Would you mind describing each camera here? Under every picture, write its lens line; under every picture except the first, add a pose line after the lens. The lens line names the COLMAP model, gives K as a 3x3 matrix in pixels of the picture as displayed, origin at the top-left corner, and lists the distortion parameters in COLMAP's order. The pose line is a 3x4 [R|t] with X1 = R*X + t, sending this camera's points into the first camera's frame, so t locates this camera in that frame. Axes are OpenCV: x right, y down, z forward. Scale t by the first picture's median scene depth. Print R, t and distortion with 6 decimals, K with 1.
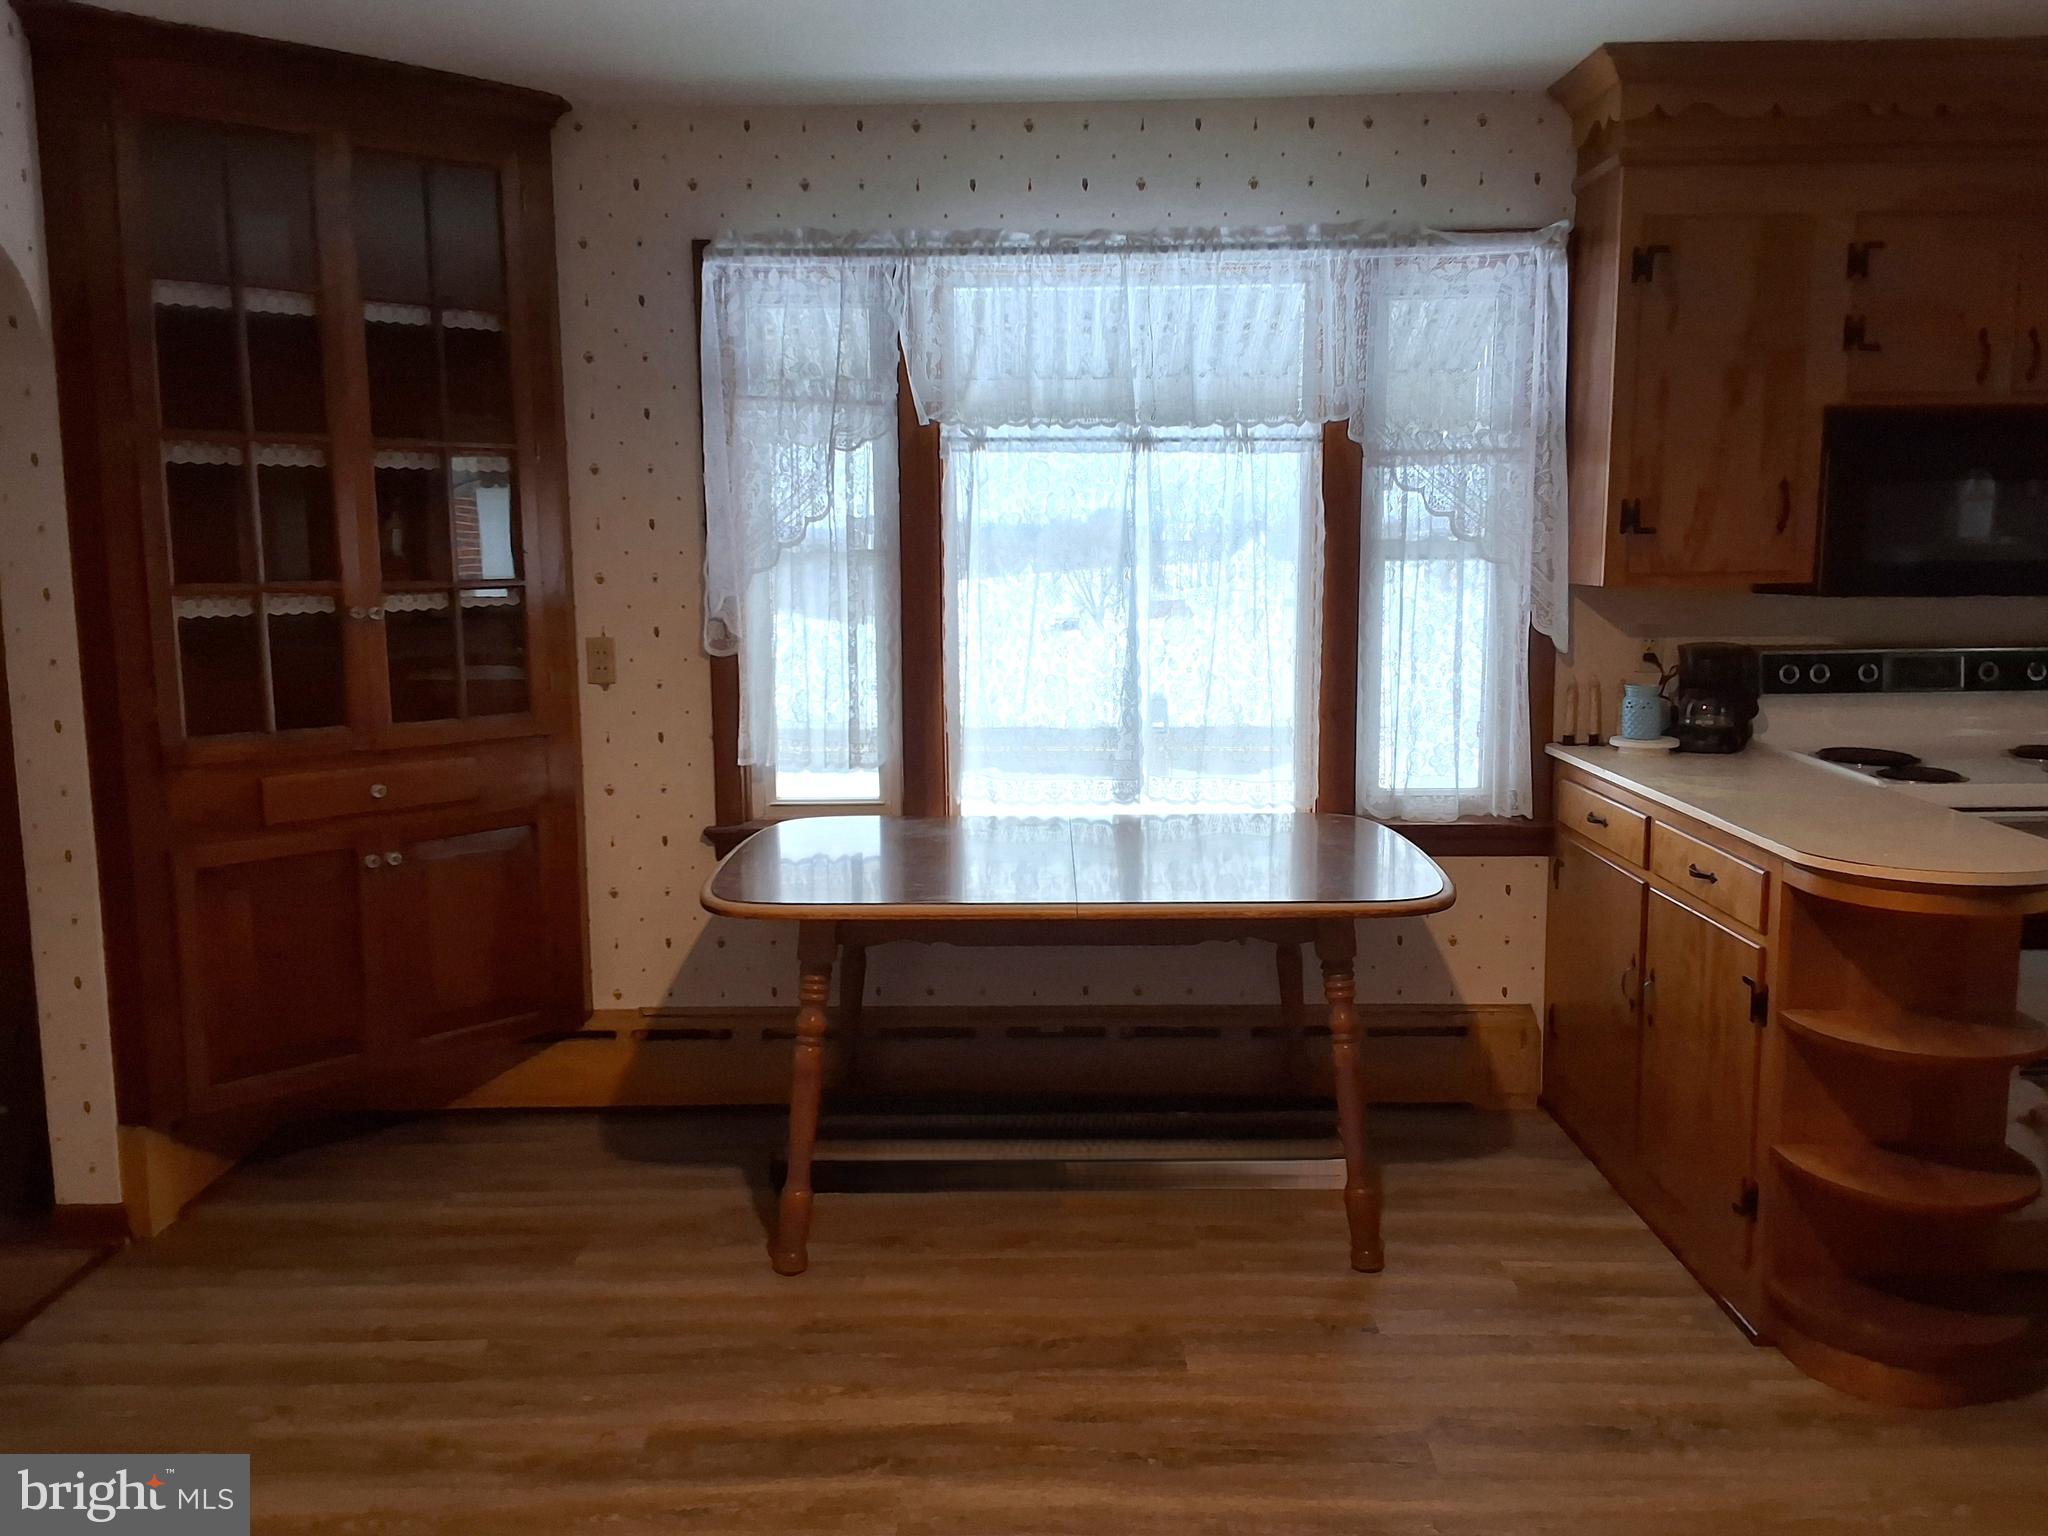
lens RADIAL K [[1632.4, 0, 1016.5], [0, 1632.4, 754.8], [0, 0, 1]] dist [0.153013, -0.239470]
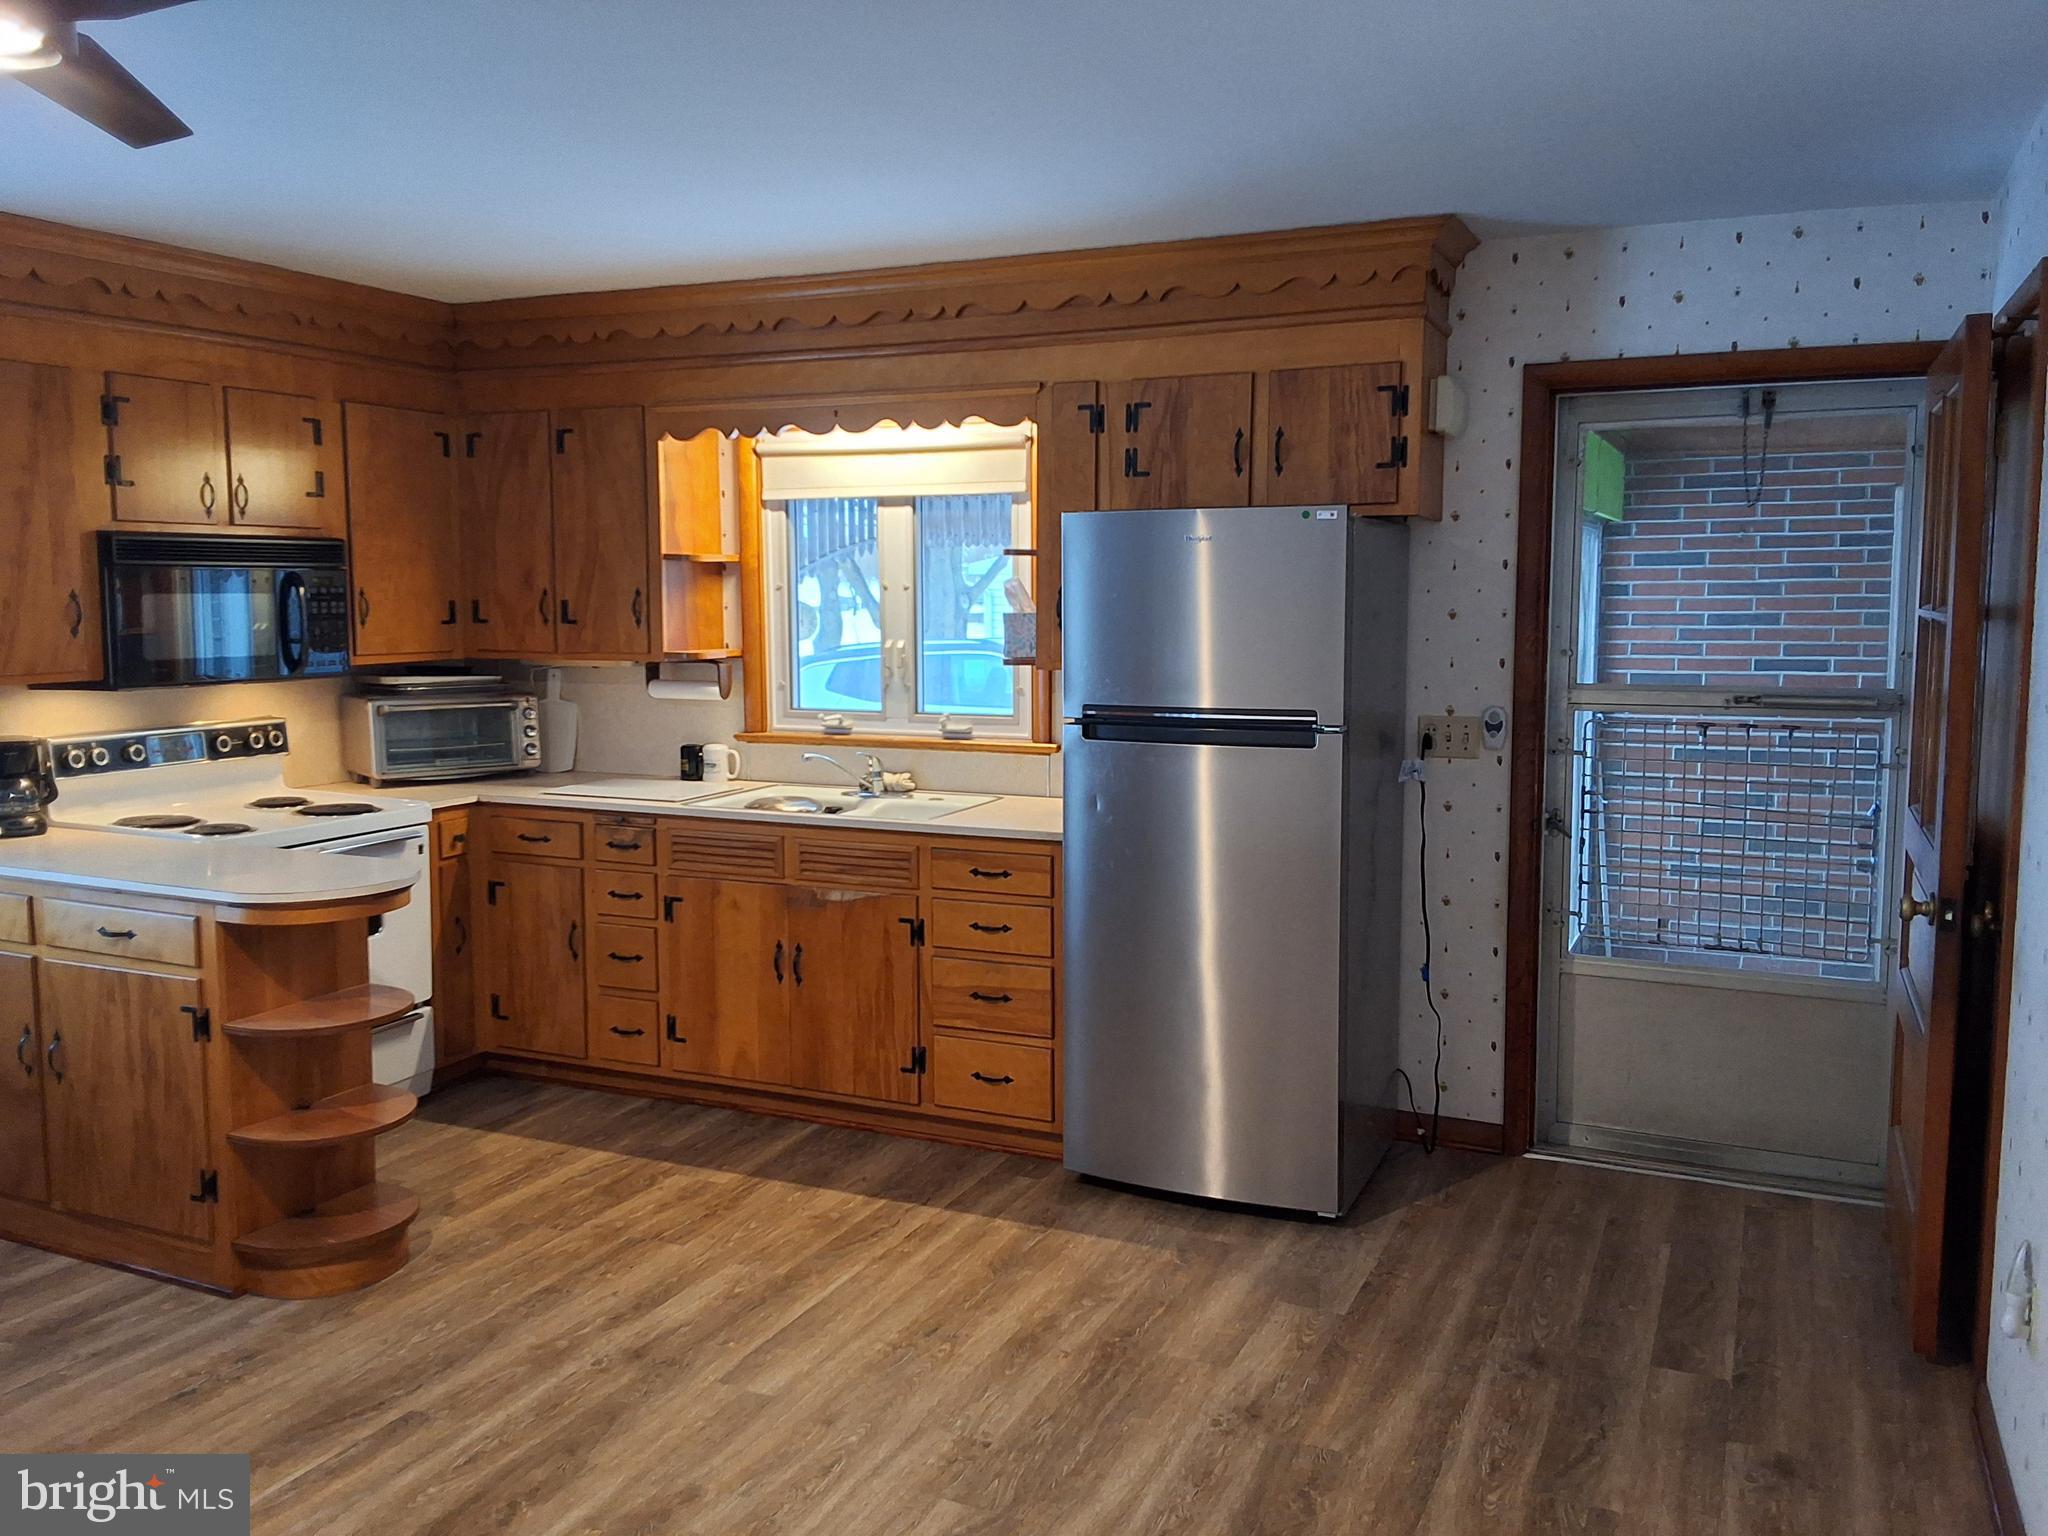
lens RADIAL K [[1632.4, 0, 1016.5], [0, 1632.4, 754.8], [0, 0, 1]] dist [0.153013, -0.239470]
pose [[0.410020, -0.086127, 0.908001, -0.402166], [0.122336, 0.991729, 0.038827, -0.021460], [-0.903835, 0.095161, 0.417165, -0.075132]]
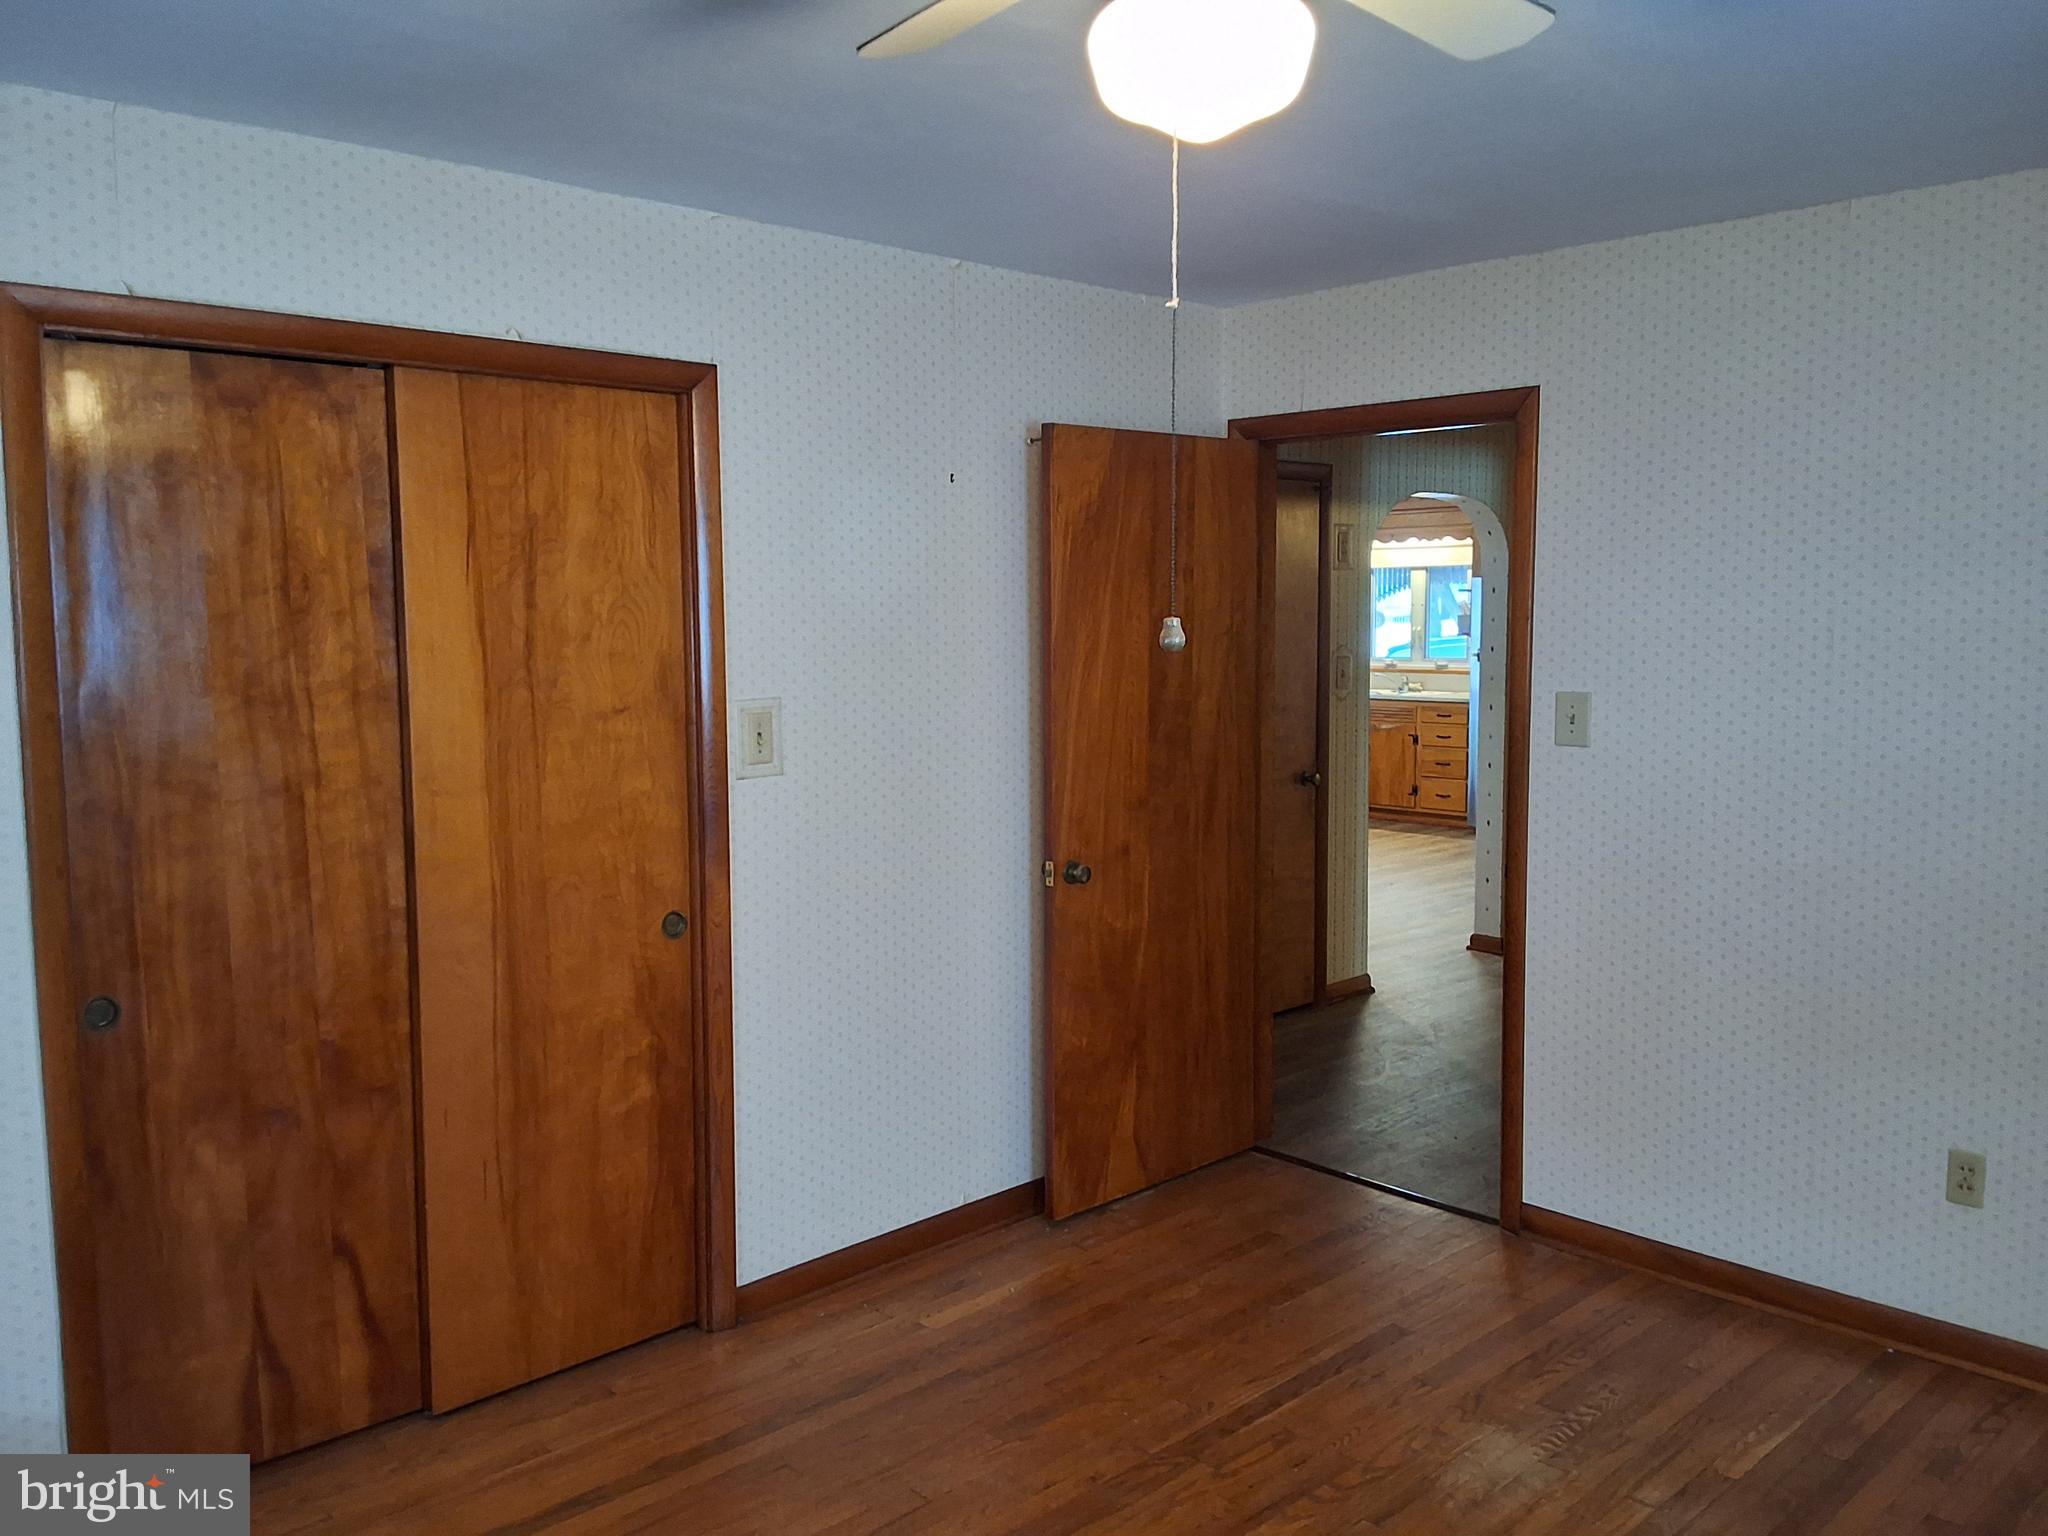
lens RADIAL K [[1632.4, 0, 1016.5], [0, 1632.4, 754.8], [0, 0, 1]] dist [0.153013, -0.239470]
pose [[0.716048, -0.062737, 0.695226, -2.444701], [0.097049, 0.995228, -0.010146, 0.169952], [-0.691272, 0.074736, 0.718719, -1.474993]]
